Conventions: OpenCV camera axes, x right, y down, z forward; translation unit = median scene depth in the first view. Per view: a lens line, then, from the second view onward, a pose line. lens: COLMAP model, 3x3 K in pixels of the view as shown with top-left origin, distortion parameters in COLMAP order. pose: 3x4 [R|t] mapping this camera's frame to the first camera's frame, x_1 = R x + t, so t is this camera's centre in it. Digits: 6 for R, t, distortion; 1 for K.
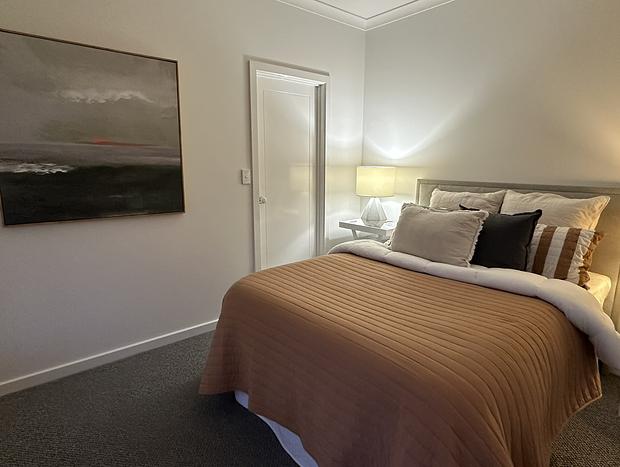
lens RADIAL K [[364.0, 0, 311.1], [0, 364.0, 231.6], [0, 0, 1]] dist [-0.003690, 0.001246]
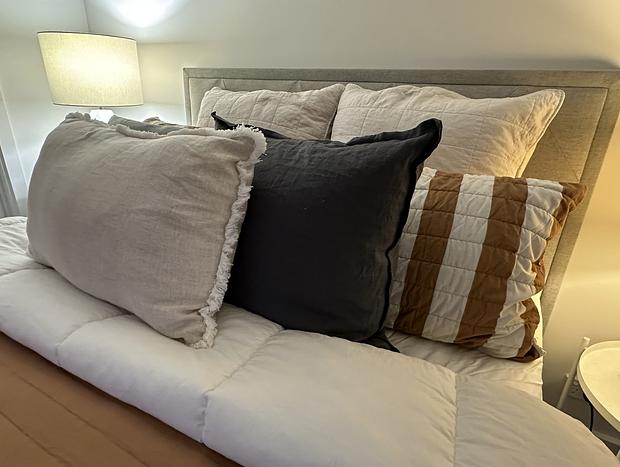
lens RADIAL K [[364.0, 0, 309.0], [0, 364.0, 234.6], [0, 0, 1]] dist [-0.003690, 0.001246]
pose [[0.939381, -0.105306, 0.326302, 0.400243], [0.038255, 0.977916, 0.205467, -0.032887], [-0.340733, -0.180529, 0.922665, 0.688384]]
